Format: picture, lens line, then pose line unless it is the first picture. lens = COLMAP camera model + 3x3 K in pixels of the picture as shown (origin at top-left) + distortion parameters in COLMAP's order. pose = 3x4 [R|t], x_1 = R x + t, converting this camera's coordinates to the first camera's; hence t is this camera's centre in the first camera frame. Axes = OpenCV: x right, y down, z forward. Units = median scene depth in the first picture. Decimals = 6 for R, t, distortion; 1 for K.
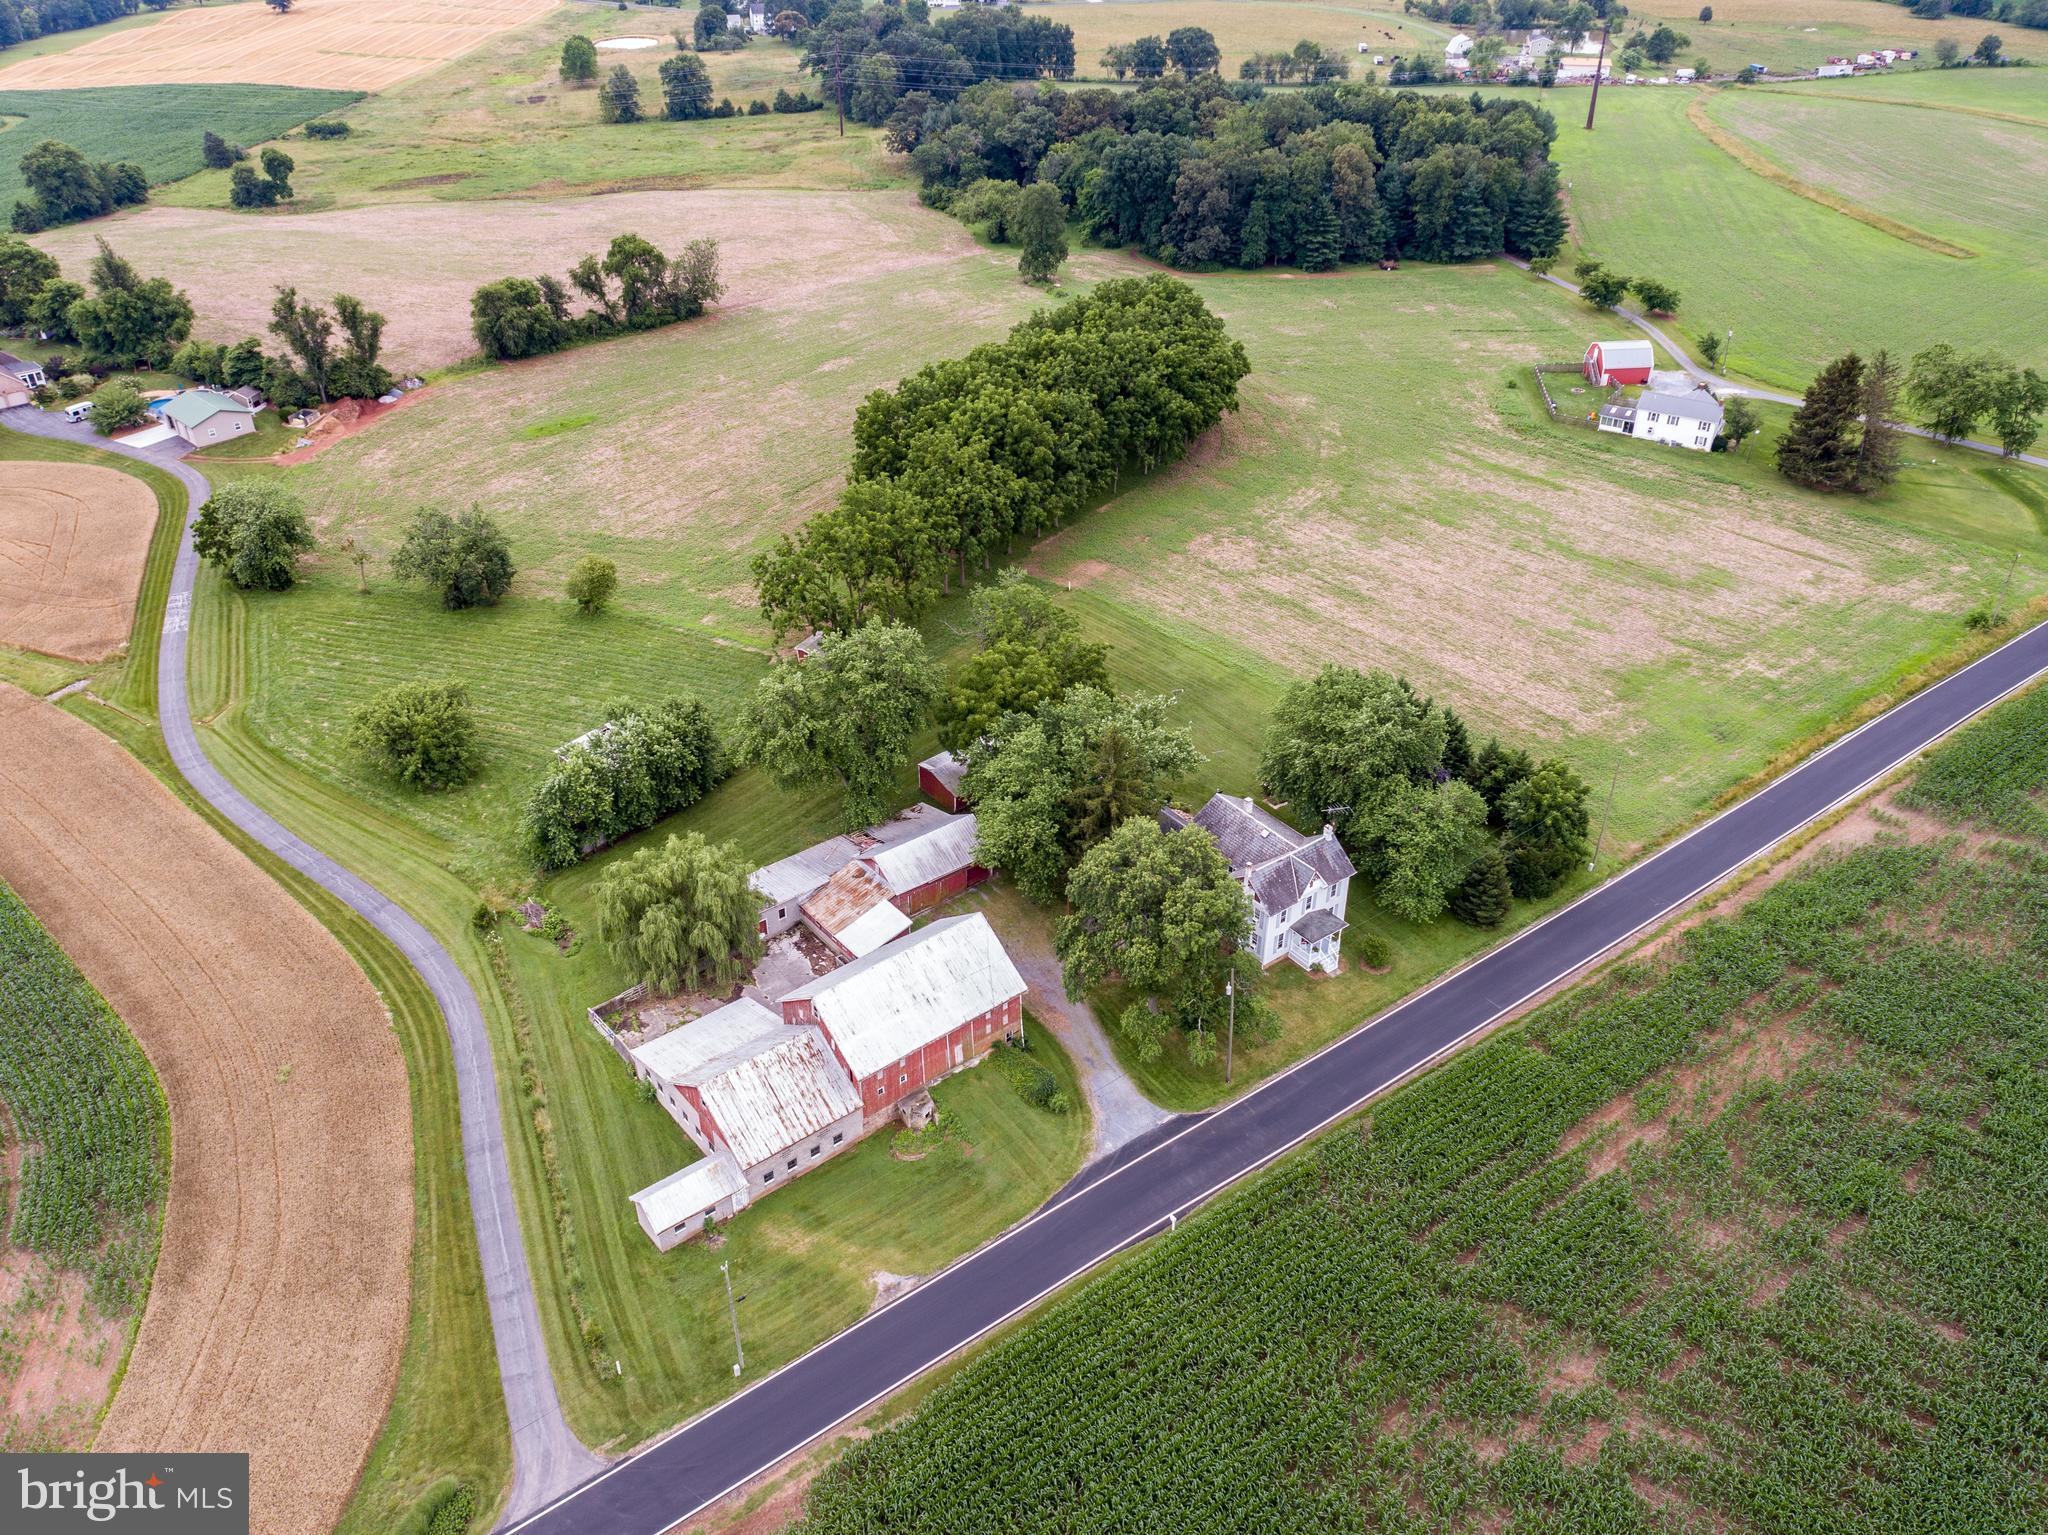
lens RADIAL K [[1560.3, 0, 1021.4], [0, 1560.3, 769.4], [0, 0, 1]] dist [-0.018251, 0.012855]
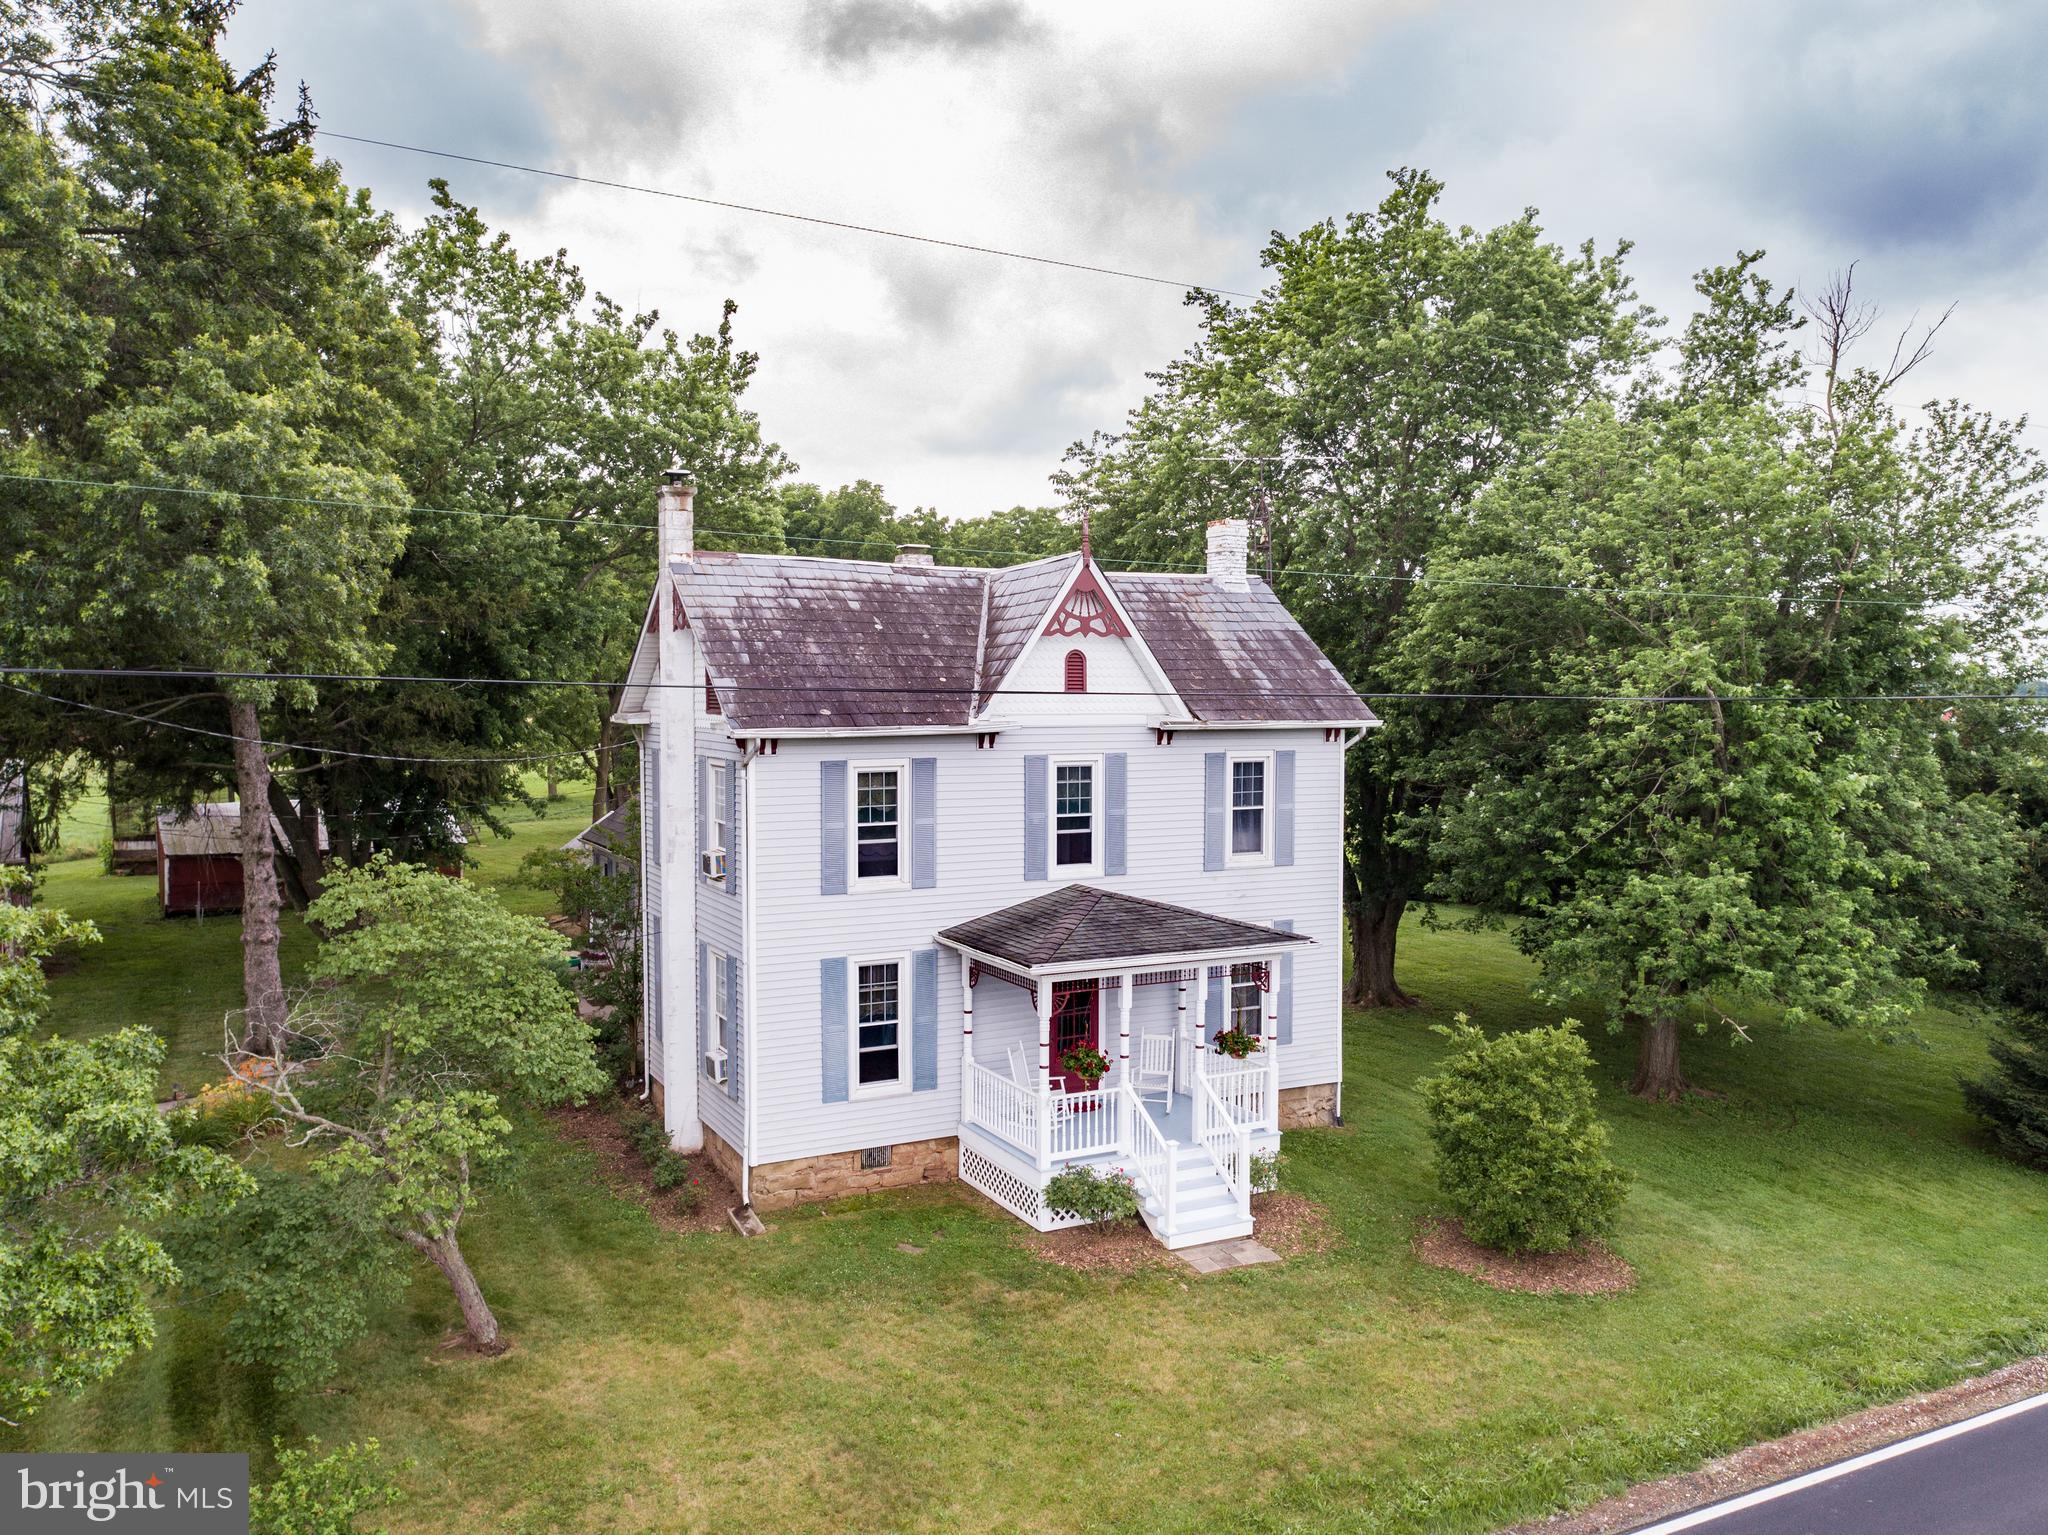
lens RADIAL K [[1574.2, 0, 1019.5], [0, 1574.2, 770.7], [0, 0, 1]] dist [-0.018330, 0.011224]
pose [[0.987673, 0.012457, -0.156037, 0.141561], [-0.088055, 0.868370, -0.488037, 0.113484], [0.129419, 0.495761, 0.858762, 0.589190]]
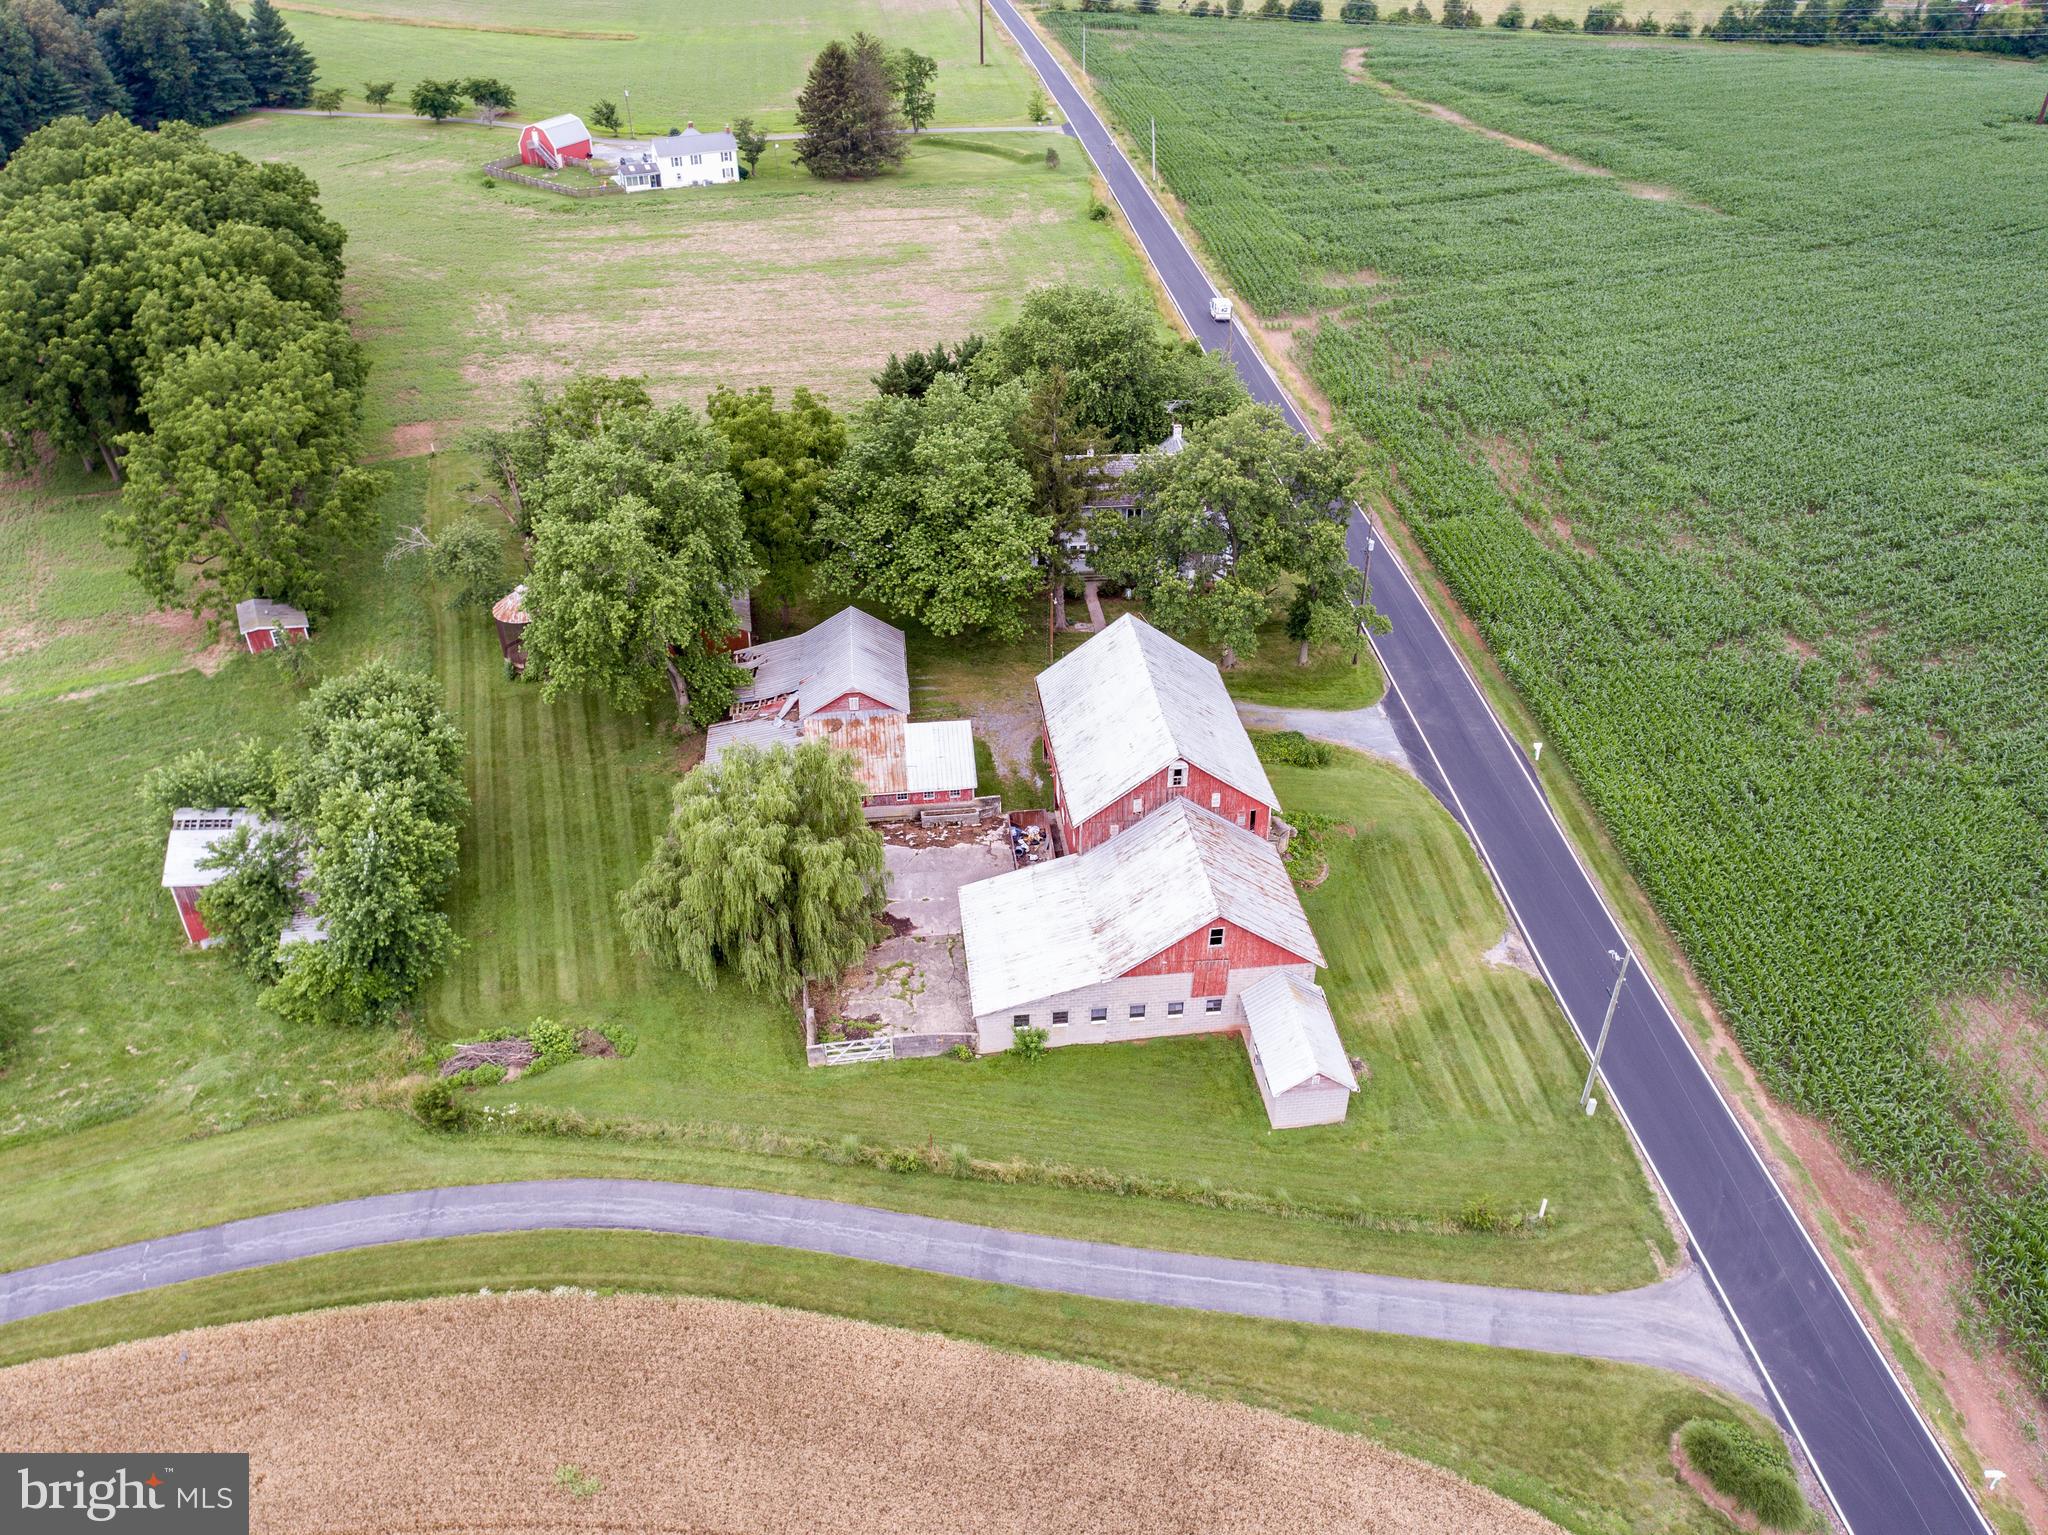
lens RADIAL K [[1560.3, 0, 1021.4], [0, 1560.3, 769.4], [0, 0, 1]] dist [-0.018251, 0.012855]
pose [[0.535964, -0.466762, 0.703475, -0.410429], [0.457687, 0.860832, 0.222467, -0.024470], [-0.709412, 0.202737, 0.675005, 0.343646]]
